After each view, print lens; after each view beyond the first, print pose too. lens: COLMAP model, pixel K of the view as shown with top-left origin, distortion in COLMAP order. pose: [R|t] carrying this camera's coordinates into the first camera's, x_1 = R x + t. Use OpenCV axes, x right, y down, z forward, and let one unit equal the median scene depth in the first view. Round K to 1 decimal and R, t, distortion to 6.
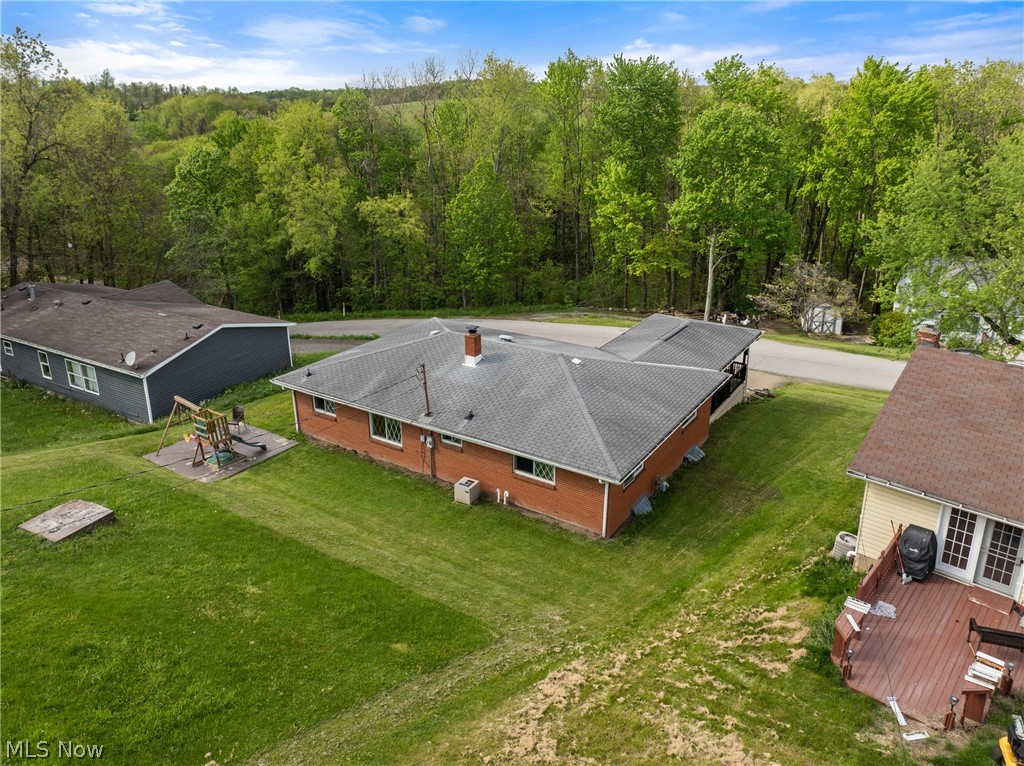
lens RADIAL K [[755.2, 0, 512.0], [0, 755.2, 383.0], [0, 0, 1]] dist [0.000768, -0.000682]
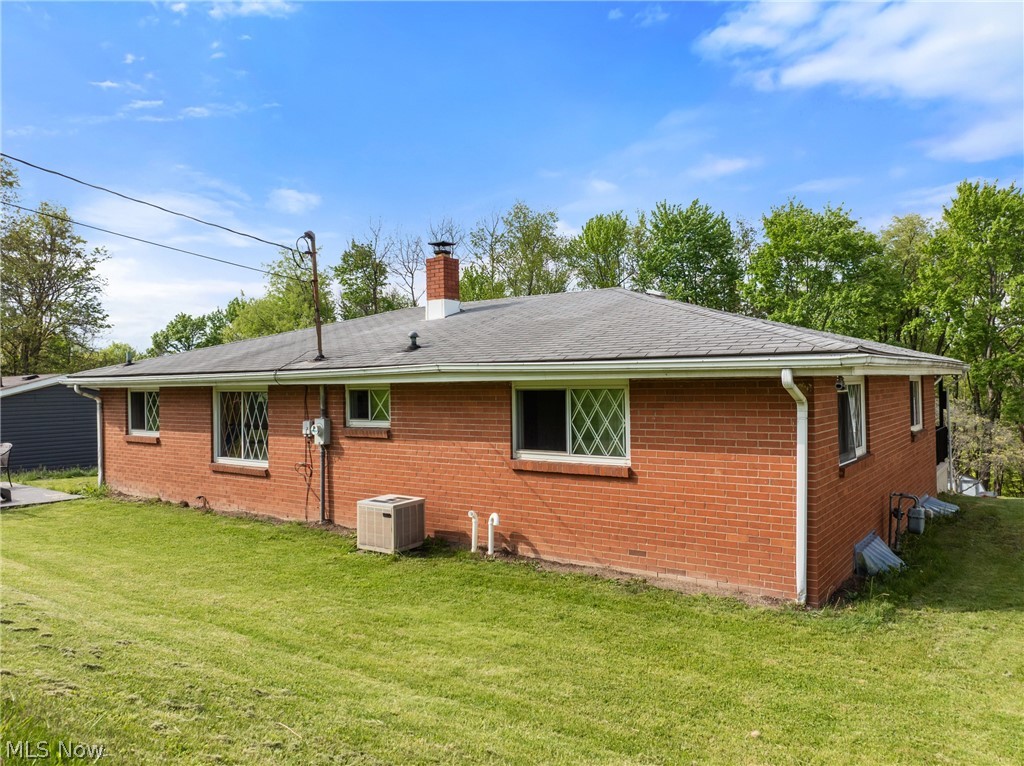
lens RADIAL K [[755.2, 0, 512.0], [0, 755.2, 383.0], [0, 0, 1]] dist [0.000768, -0.000682]
pose [[0.998985, -0.007557, -0.044405, 0.017587], [-0.008813, 0.933978, -0.357222, 0.212075], [0.044172, 0.357250, 0.932964, 0.628445]]
